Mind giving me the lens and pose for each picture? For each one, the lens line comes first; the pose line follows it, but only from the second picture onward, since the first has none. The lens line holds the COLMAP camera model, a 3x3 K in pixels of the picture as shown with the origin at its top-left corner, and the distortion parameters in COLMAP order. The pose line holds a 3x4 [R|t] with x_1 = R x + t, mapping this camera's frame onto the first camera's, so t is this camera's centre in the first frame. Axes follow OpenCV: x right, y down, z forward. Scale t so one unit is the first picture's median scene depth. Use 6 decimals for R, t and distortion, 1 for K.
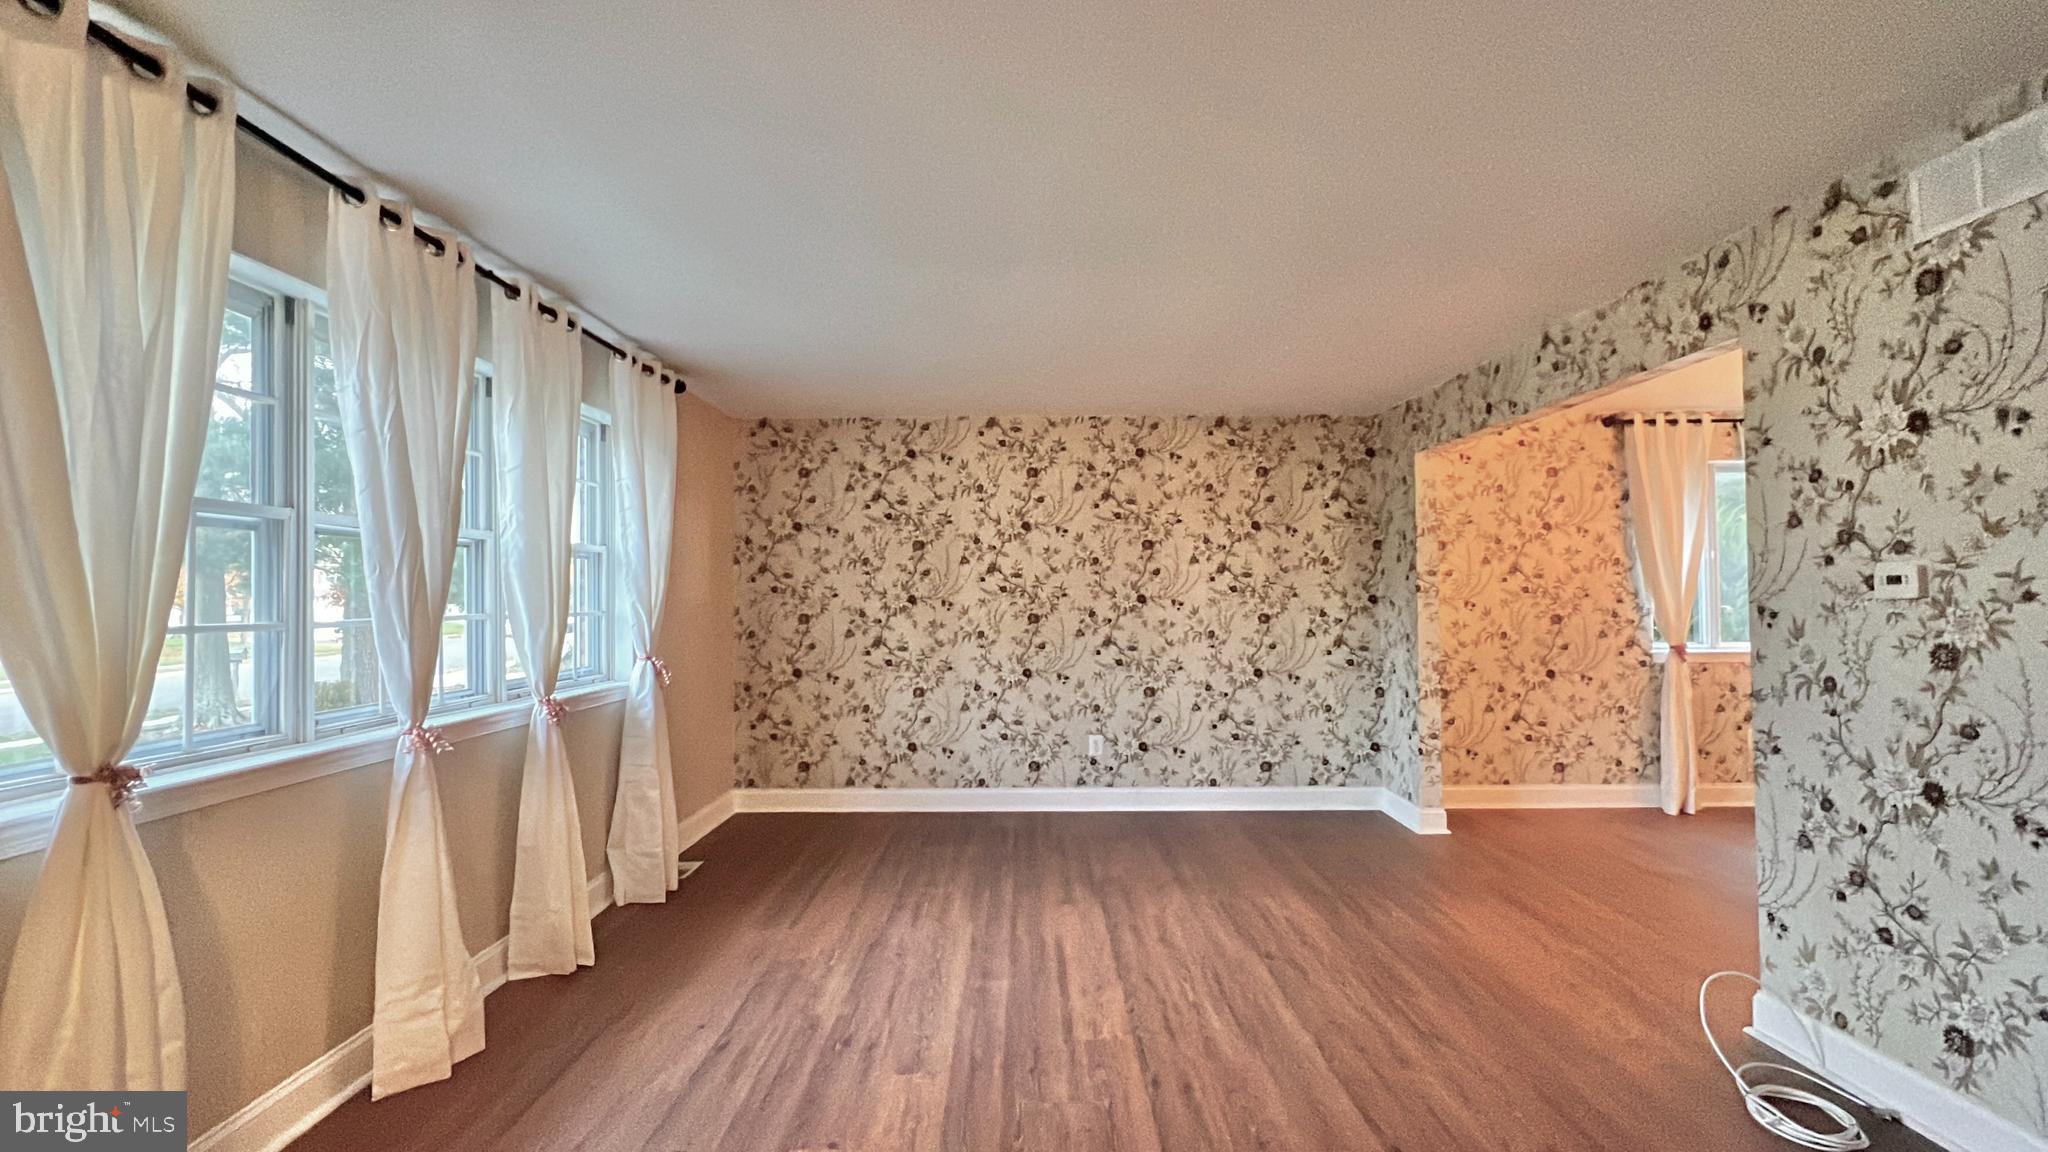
lens RADIAL K [[942.5, 0, 1017.6], [0, 942.5, 579.8], [0, 0, 1]] dist [-0.001161, -0.000500]
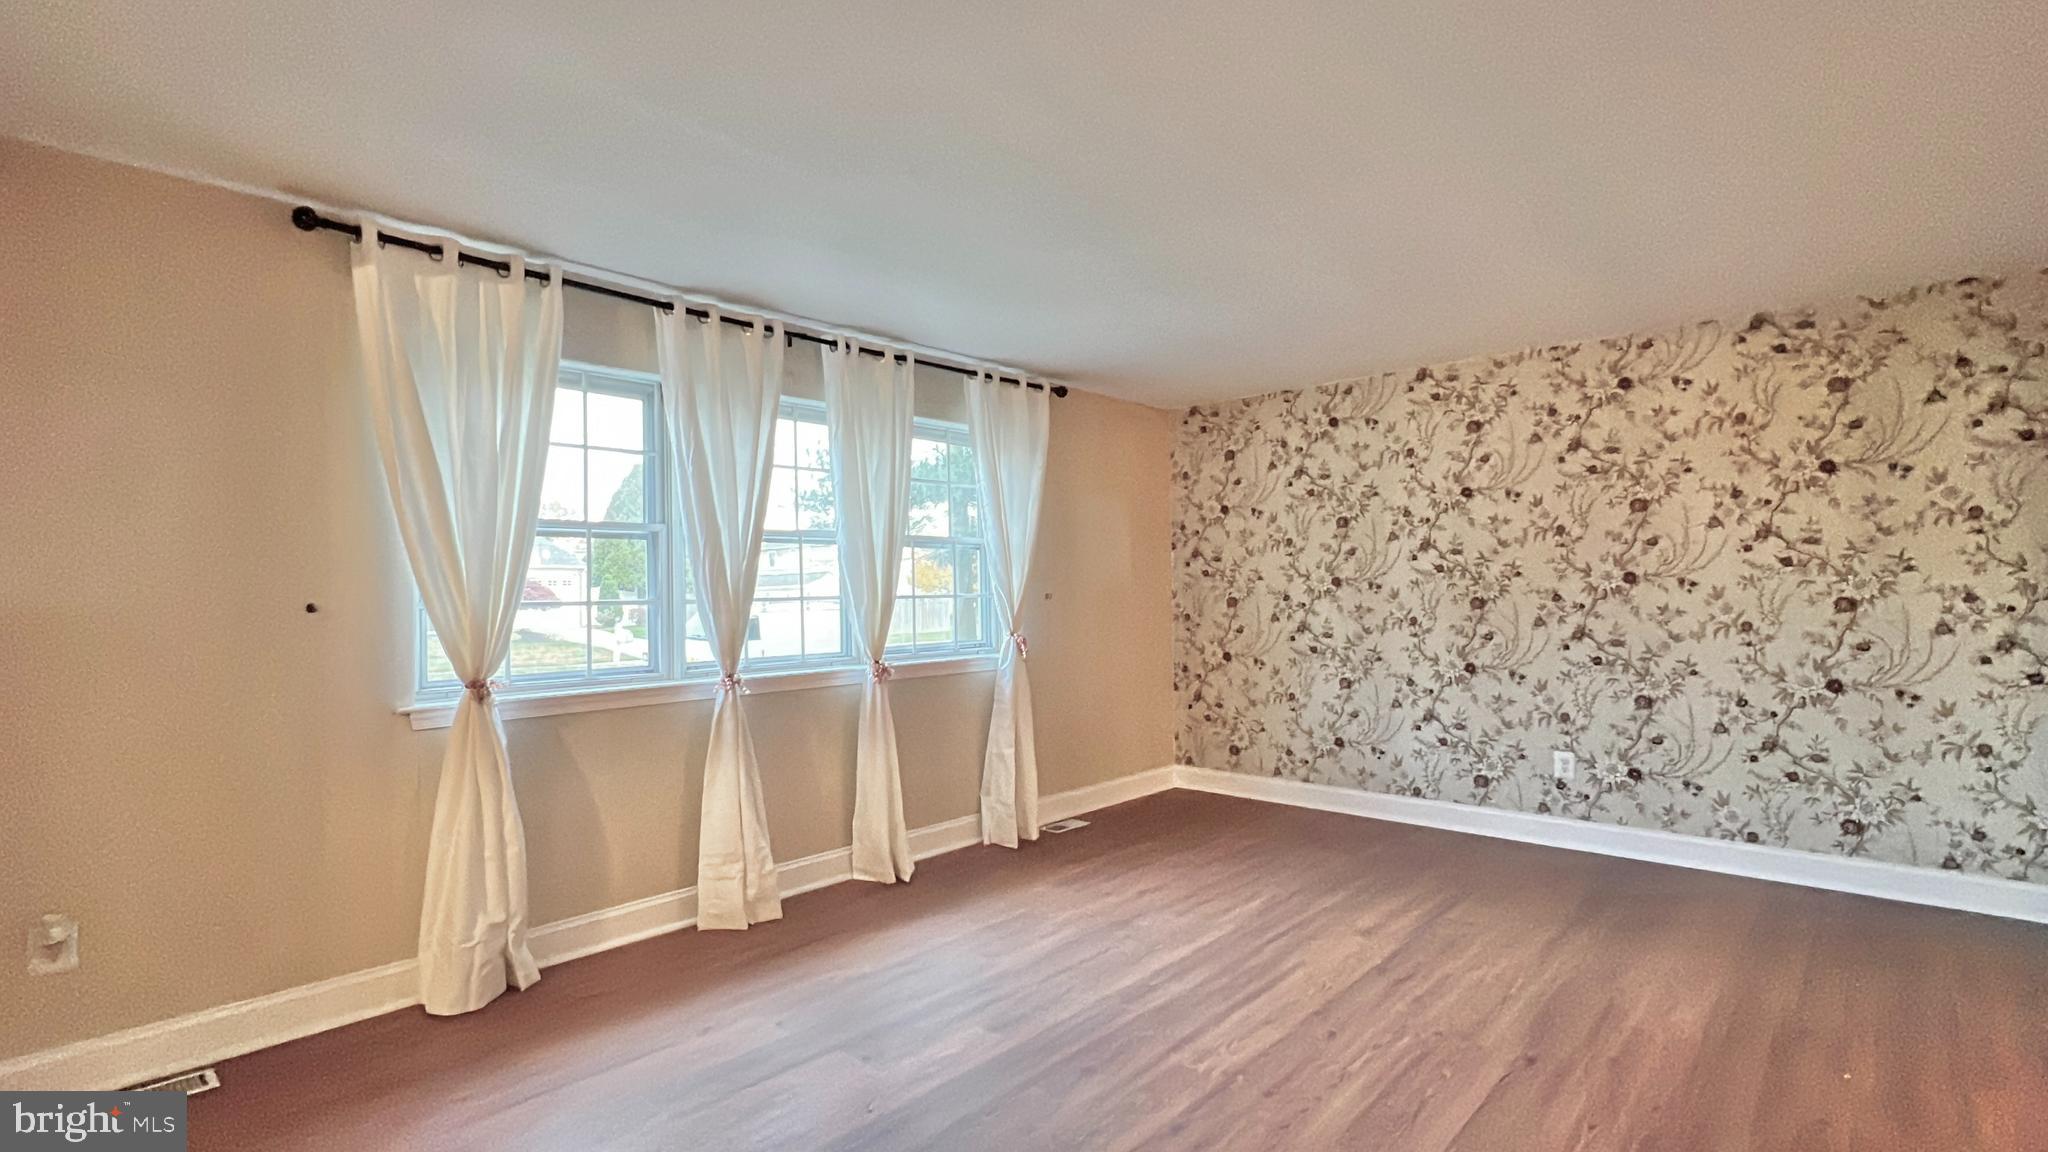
lens RADIAL K [[942.5, 0, 1017.6], [0, 942.5, 579.8], [0, 0, 1]] dist [-0.001161, -0.000500]
pose [[0.737645, -0.011569, -0.675090, 0.278583], [0.021173, 0.999758, 0.006002, 0.007057], [0.674857, -0.018721, 0.737711, 0.114884]]
